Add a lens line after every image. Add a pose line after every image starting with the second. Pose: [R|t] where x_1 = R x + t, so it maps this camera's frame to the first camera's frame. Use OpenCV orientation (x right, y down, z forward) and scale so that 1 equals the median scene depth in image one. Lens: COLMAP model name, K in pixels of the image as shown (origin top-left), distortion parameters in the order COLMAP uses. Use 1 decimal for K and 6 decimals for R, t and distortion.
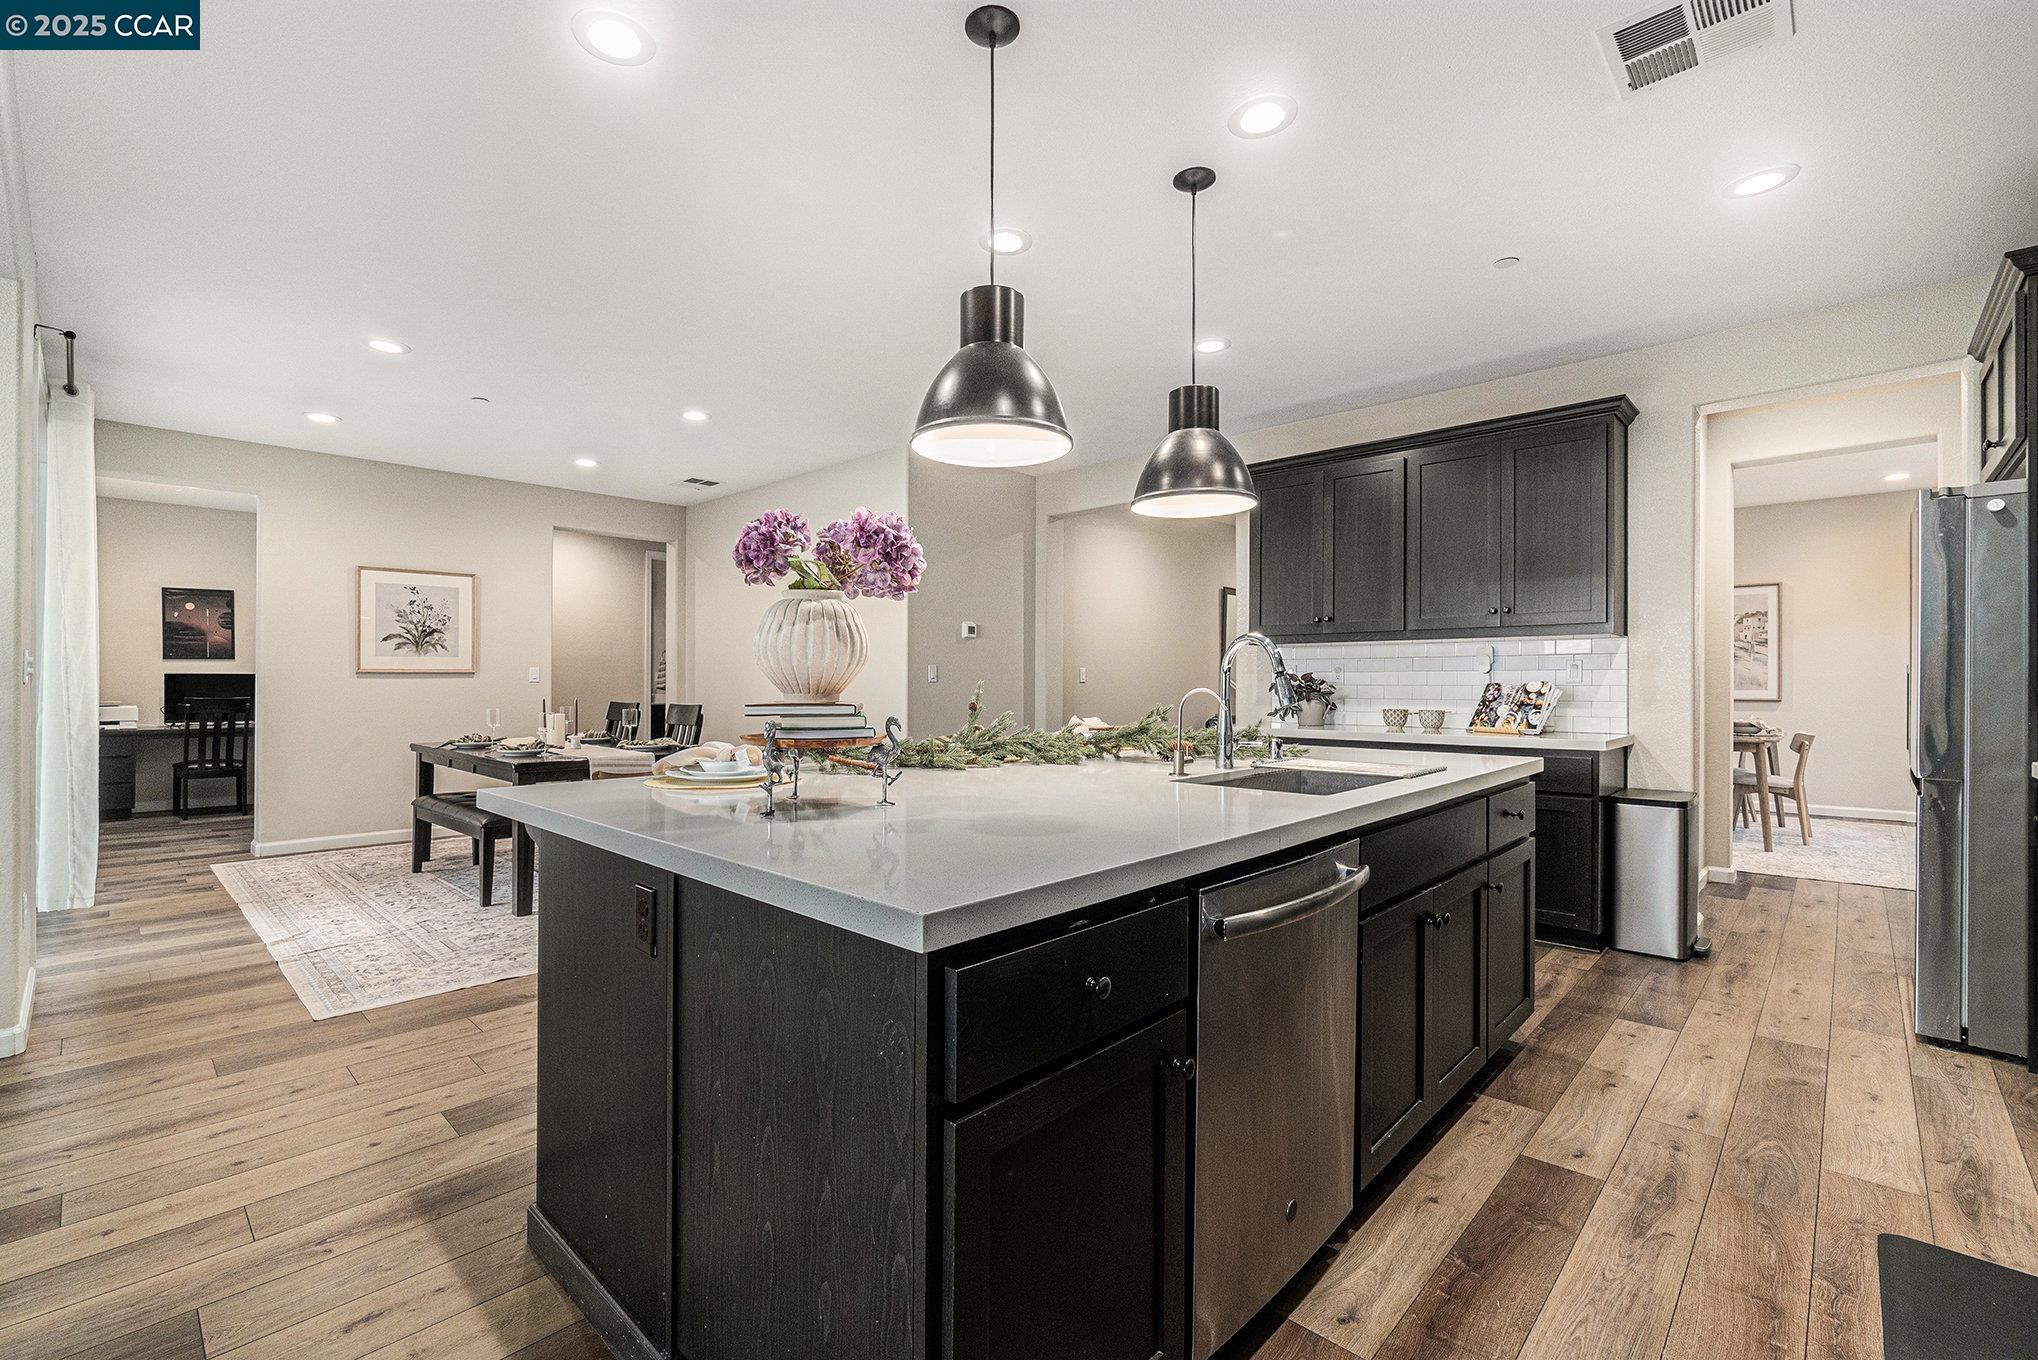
lens RADIAL K [[887.9, 0, 1020.9], [0, 887.9, 690.6], [0, 0, 1]] dist [-0.003349, -0.000348]
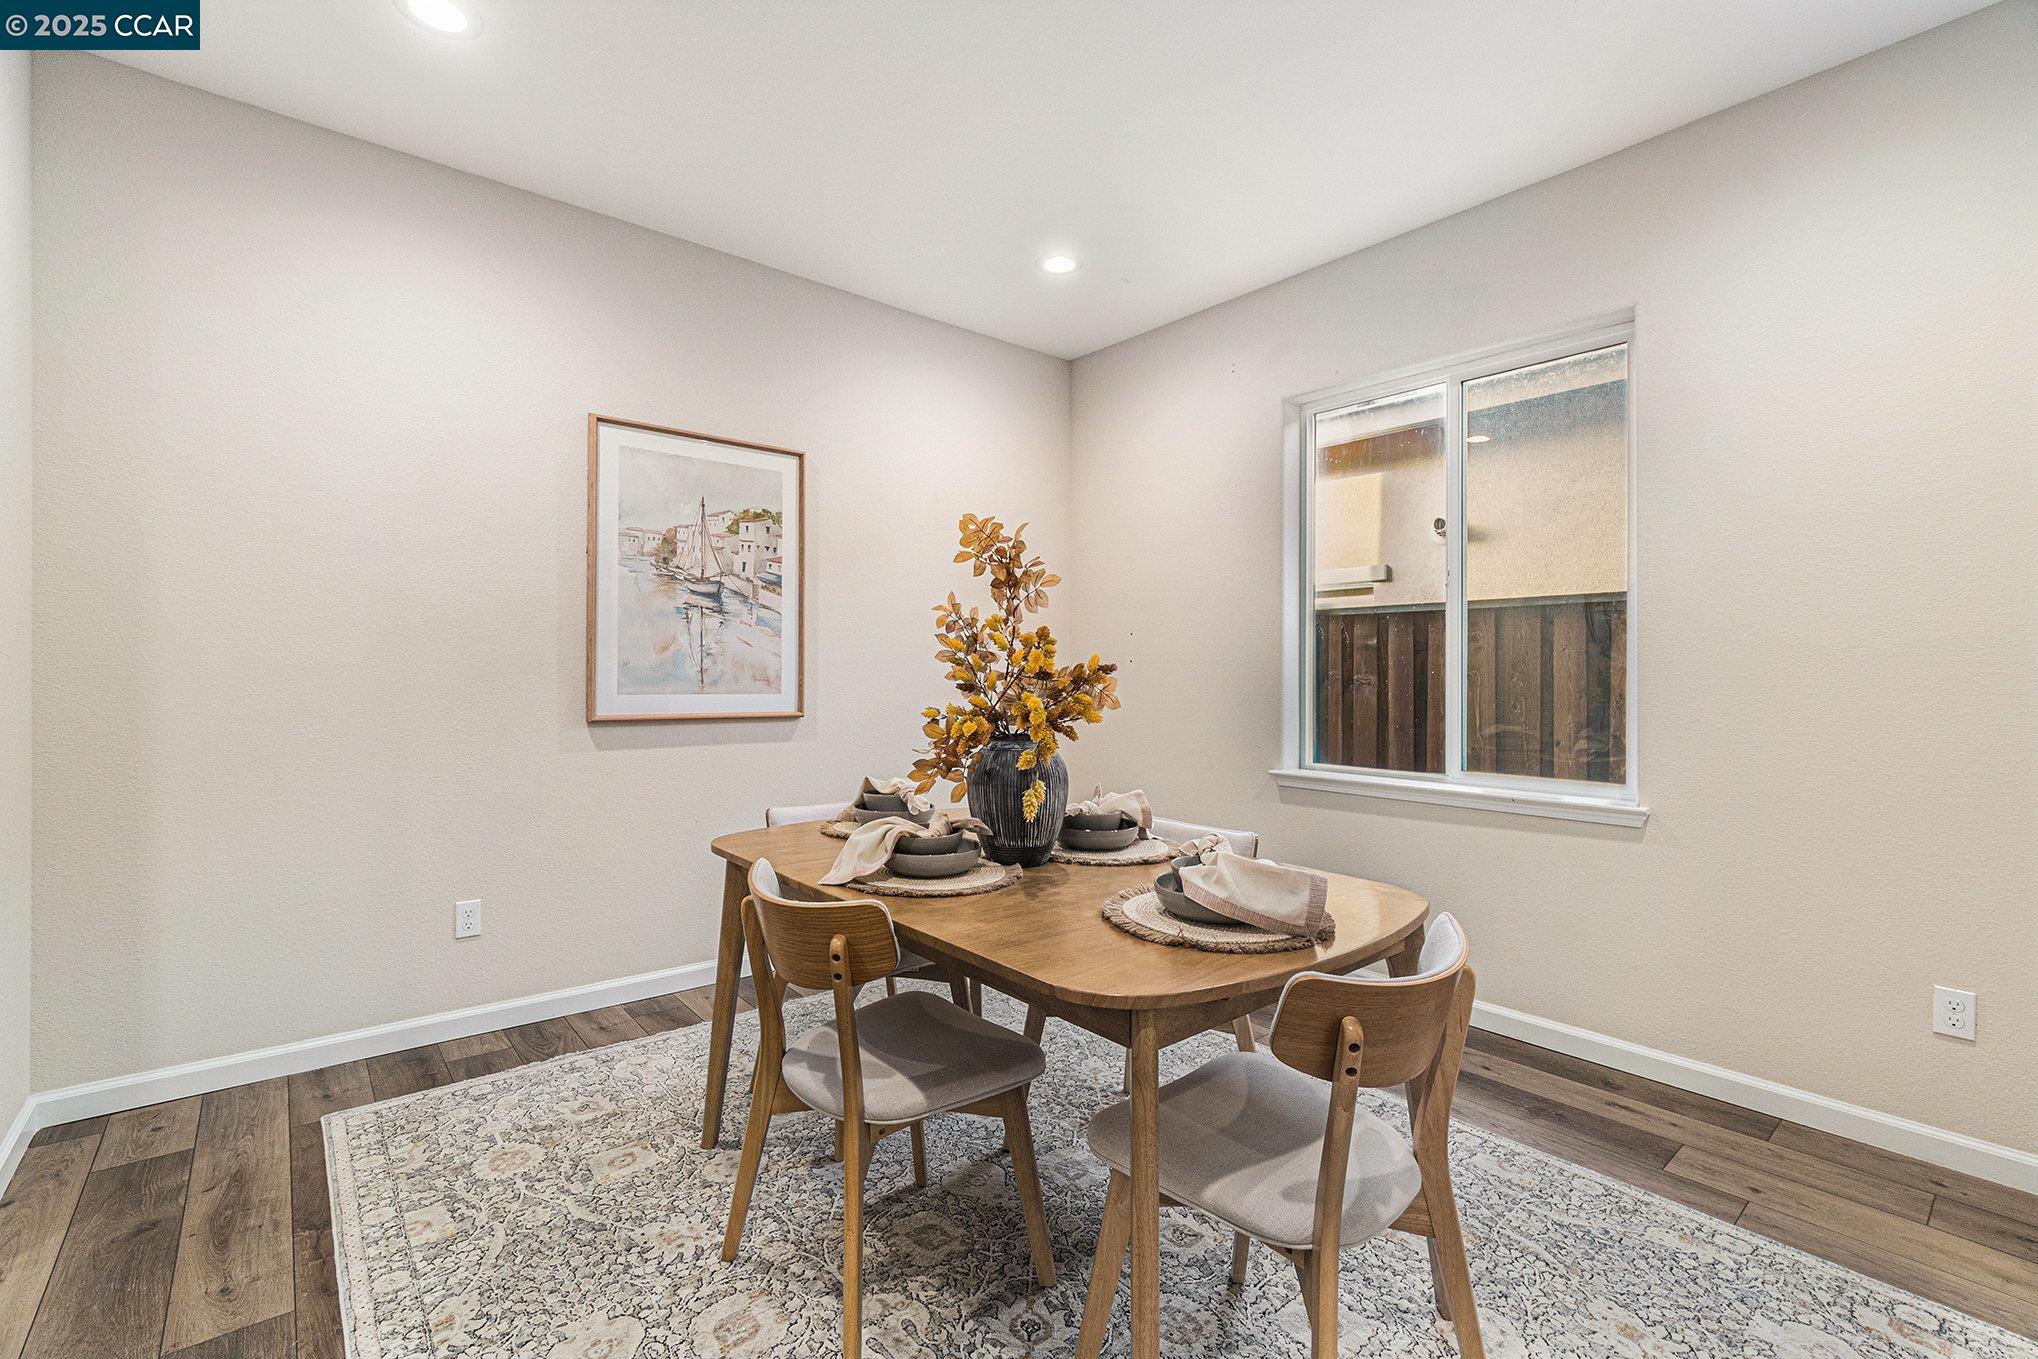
lens RADIAL K [[891.7, 0, 1019.0], [0, 891.7, 679.5], [0, 0, 1]] dist [0.000746, 0.000597]
pose [[0.121896, 0.001418, 0.992542, 0.772351], [0.000598, 0.999999, -0.001502, -0.012752], [-0.992543, 0.000777, 0.121895, 1.516072]]
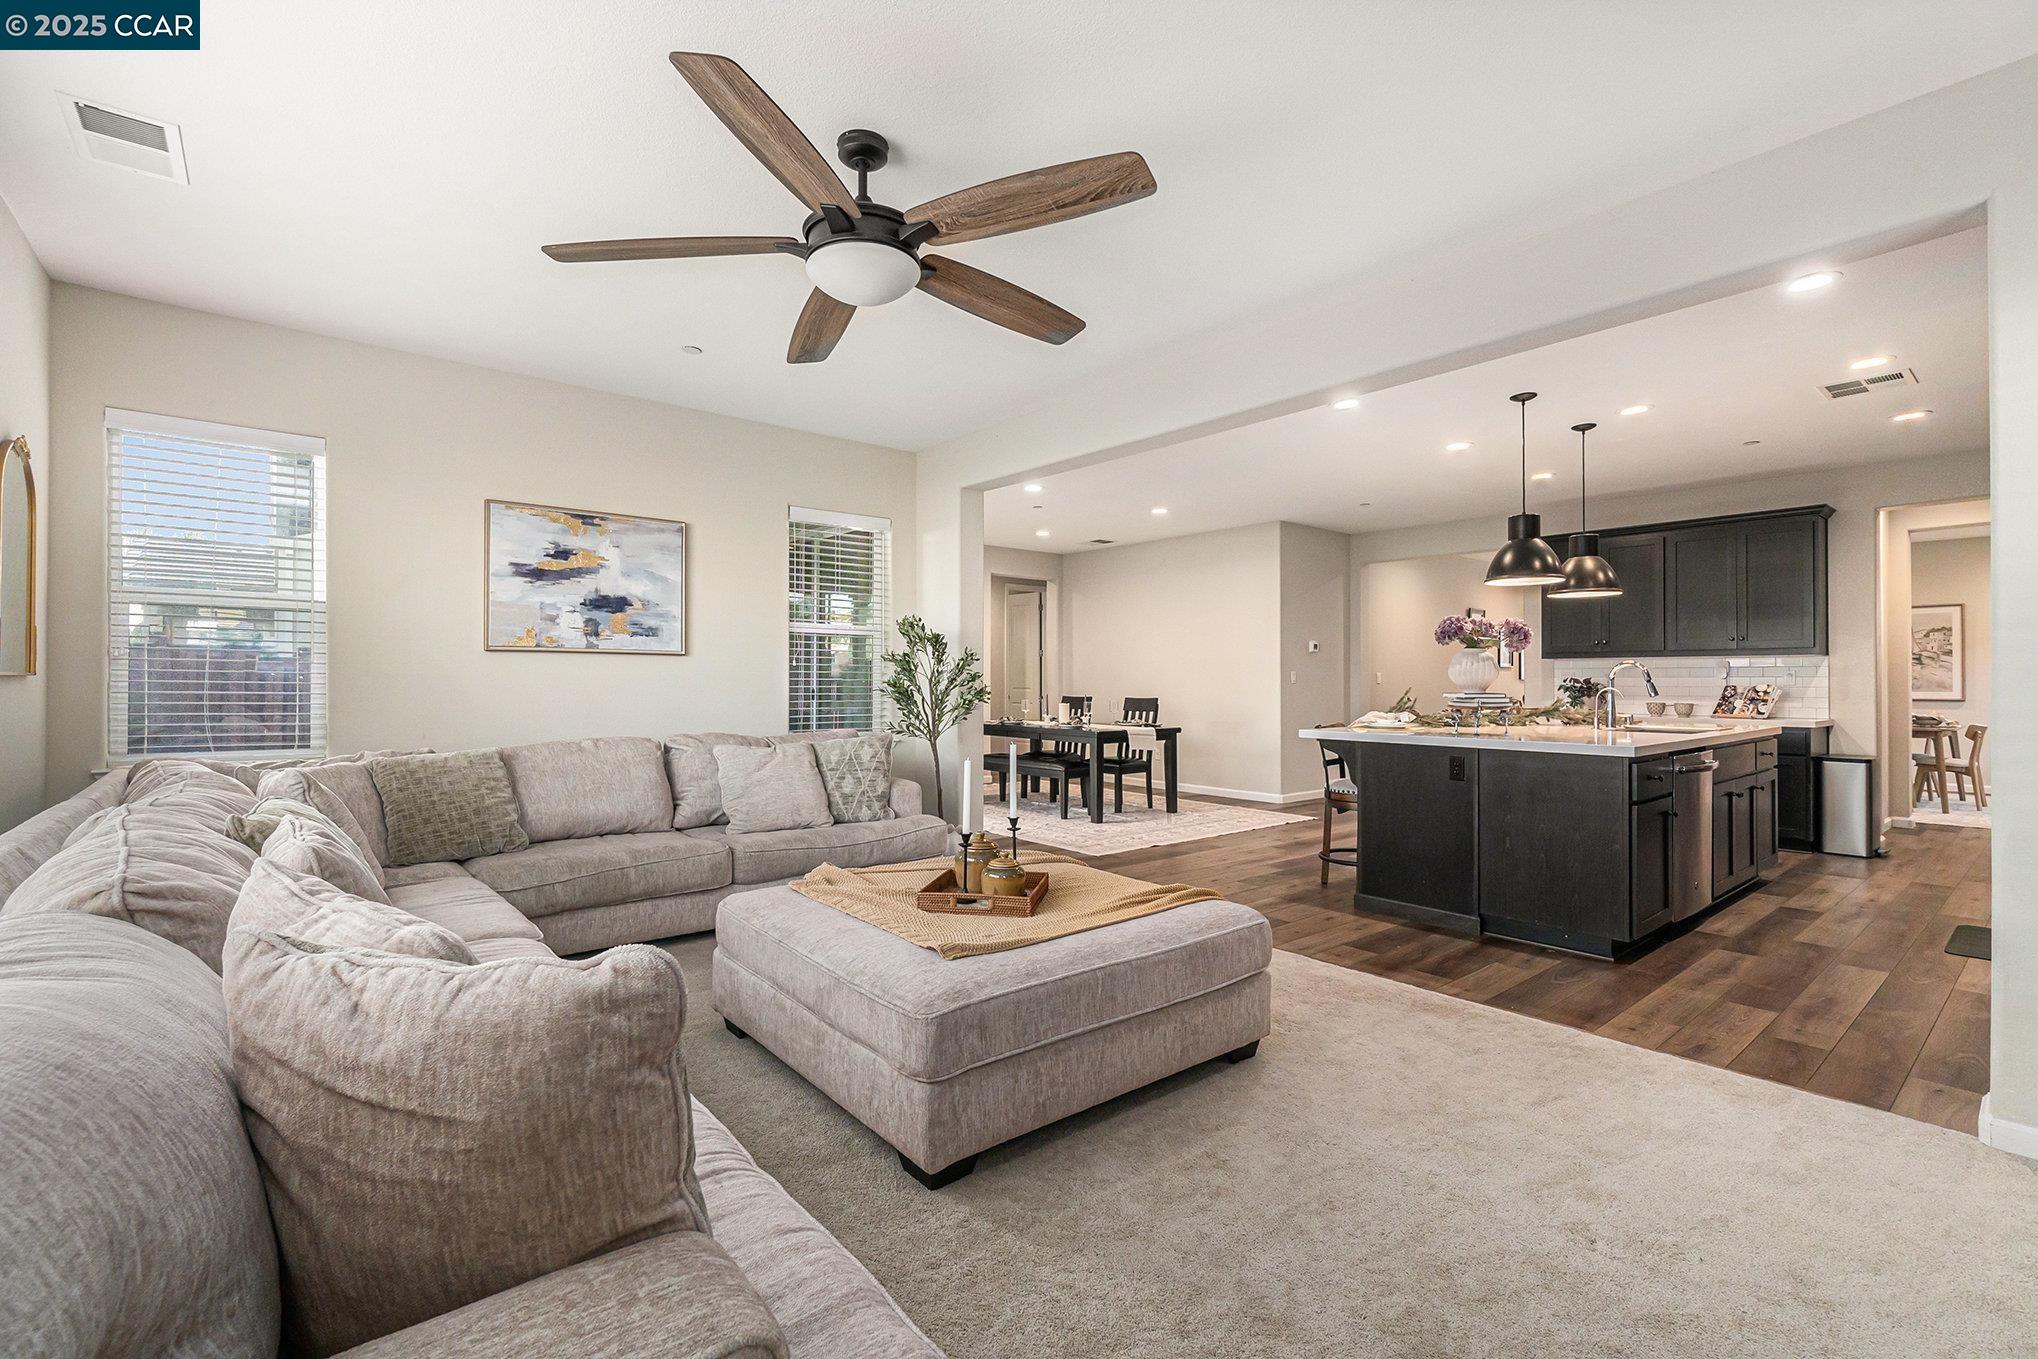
lens RADIAL K [[891.7, 0, 1019.0], [0, 891.7, 679.5], [0, 0, 1]] dist [0.000746, 0.000597]
pose [[0.991815, 0.002902, -0.127648, -0.496456], [-0.004419, 0.999923, -0.011606, 0.004529], [0.127605, 0.012075, 0.991752, -0.693854]]
